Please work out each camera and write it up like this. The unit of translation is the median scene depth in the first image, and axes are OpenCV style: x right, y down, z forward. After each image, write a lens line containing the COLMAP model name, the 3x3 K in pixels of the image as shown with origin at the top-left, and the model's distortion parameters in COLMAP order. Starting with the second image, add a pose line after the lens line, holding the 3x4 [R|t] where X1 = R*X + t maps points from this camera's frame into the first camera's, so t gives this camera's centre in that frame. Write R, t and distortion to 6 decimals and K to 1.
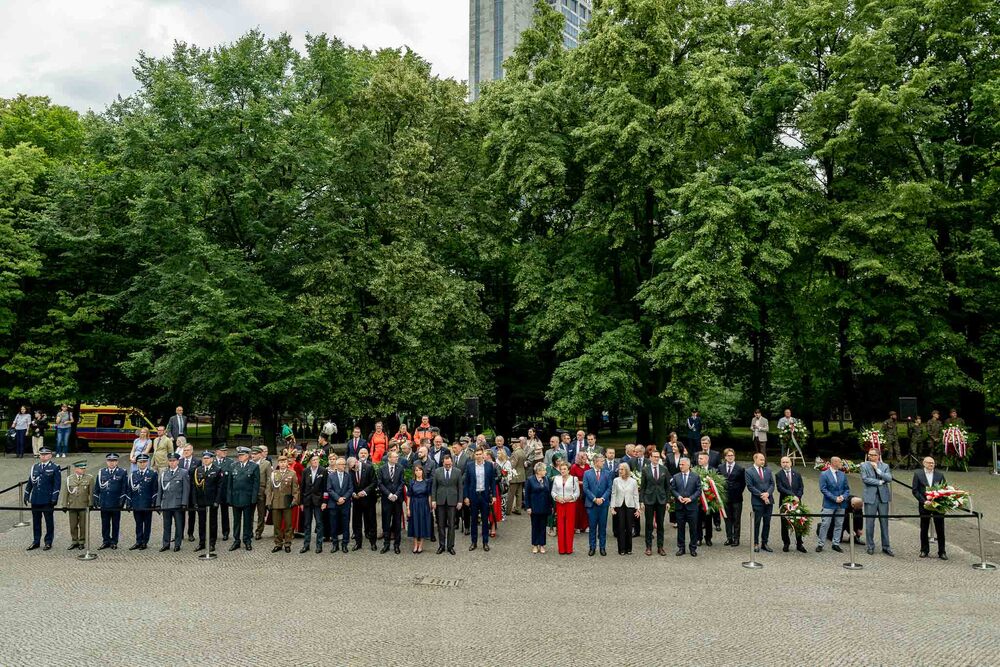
lens RADIAL K [[843.5, 0, 522.8], [0, 843.5, 335.8], [0, 0, 1]] dist [-0.016179, -0.002893]
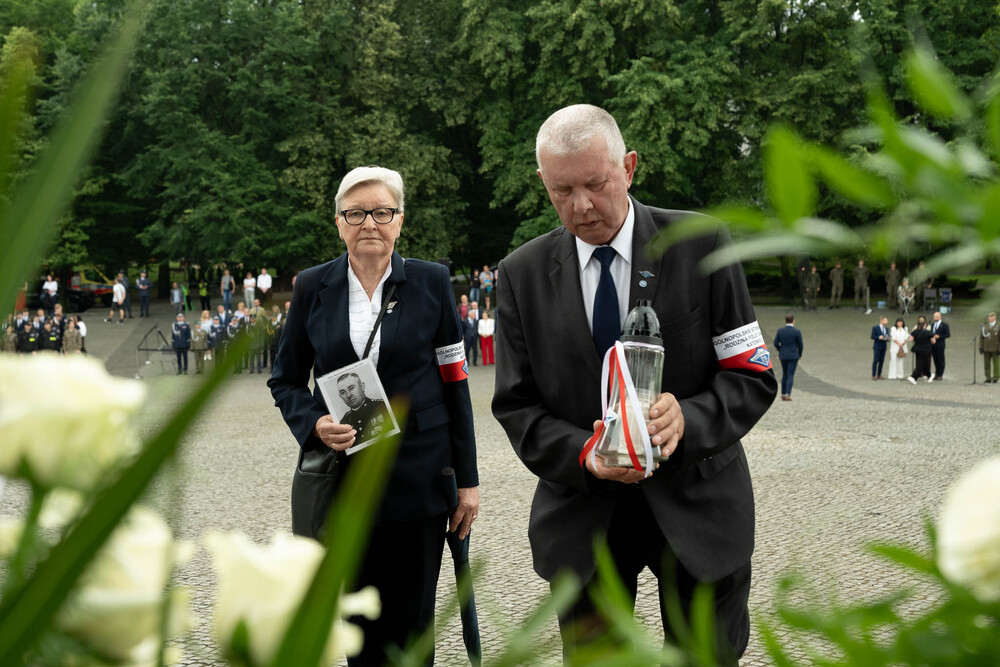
lens RADIAL K [[843.5, 0, 522.8], [0, 843.5, 335.8], [0, 0, 1]] dist [-0.016179, -0.002893]
pose [[0.999289, -0.021492, 0.030972, 0.009754], [0.015579, 0.983569, 0.179859, -0.023919], [-0.034328, -0.179249, 0.983205, -0.142504]]
